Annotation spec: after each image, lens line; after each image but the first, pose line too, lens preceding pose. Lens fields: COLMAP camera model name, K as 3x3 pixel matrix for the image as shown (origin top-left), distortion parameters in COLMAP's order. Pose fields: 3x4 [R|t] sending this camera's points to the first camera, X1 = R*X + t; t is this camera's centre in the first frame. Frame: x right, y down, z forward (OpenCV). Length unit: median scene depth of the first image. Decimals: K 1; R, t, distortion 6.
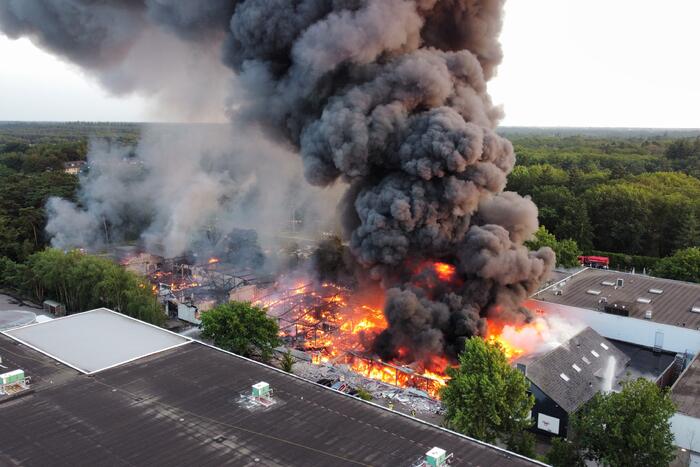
lens RADIAL K [[625.0, 0, 350.0], [0, 625.0, 233.5], [0, 0, 1]] dist [0.007768, -0.012815]
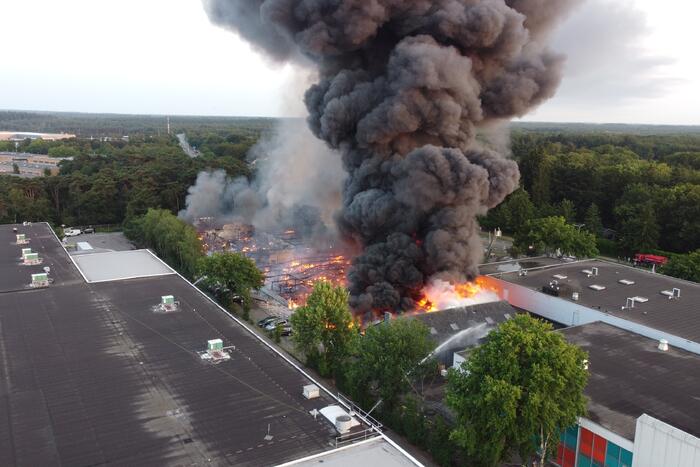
lens RADIAL K [[625.0, 0, 350.0], [0, 625.0, 233.5], [0, 0, 1]] dist [0.007768, -0.012815]
pose [[0.939321, 0.070060, -0.335809, 0.628741], [-0.067772, 0.997528, 0.018546, 0.037507], [0.336279, 0.005338, 0.941747, -0.180462]]
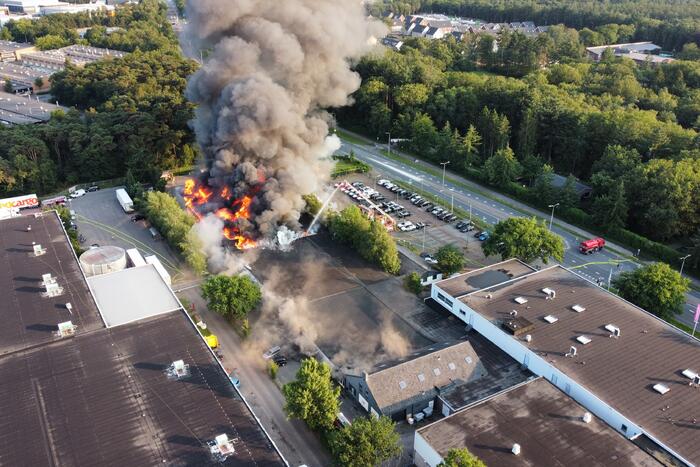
lens RADIAL K [[625.0, 0, 350.0], [0, 625.0, 233.5], [0, 0, 1]] dist [0.007768, -0.012815]
pose [[0.939851, 0.152716, -0.305546, 0.662089], [-0.070054, 0.961655, 0.265165, -0.503404], [0.334325, -0.227810, 0.914510, -0.273158]]
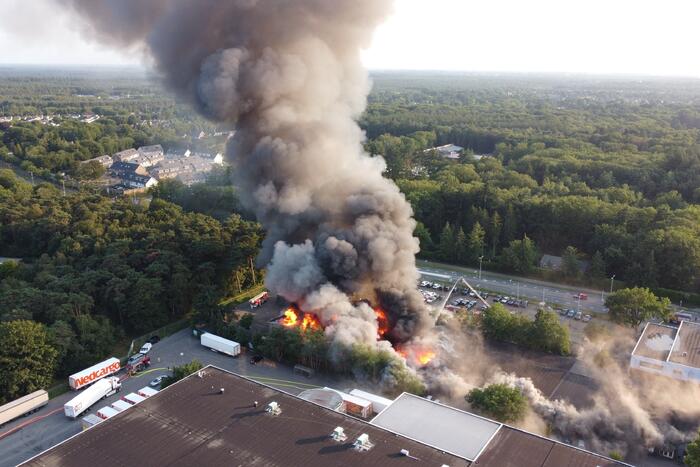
lens RADIAL K [[625.0, 0, 350.0], [0, 625.0, 233.5], [0, 0, 1]] dist [0.007768, -0.012815]
pose [[0.994934, -0.019240, 0.098673, -0.852720], [0.010827, 0.996314, 0.085100, -0.480151], [-0.099946, -0.083600, 0.991475, -0.493186]]
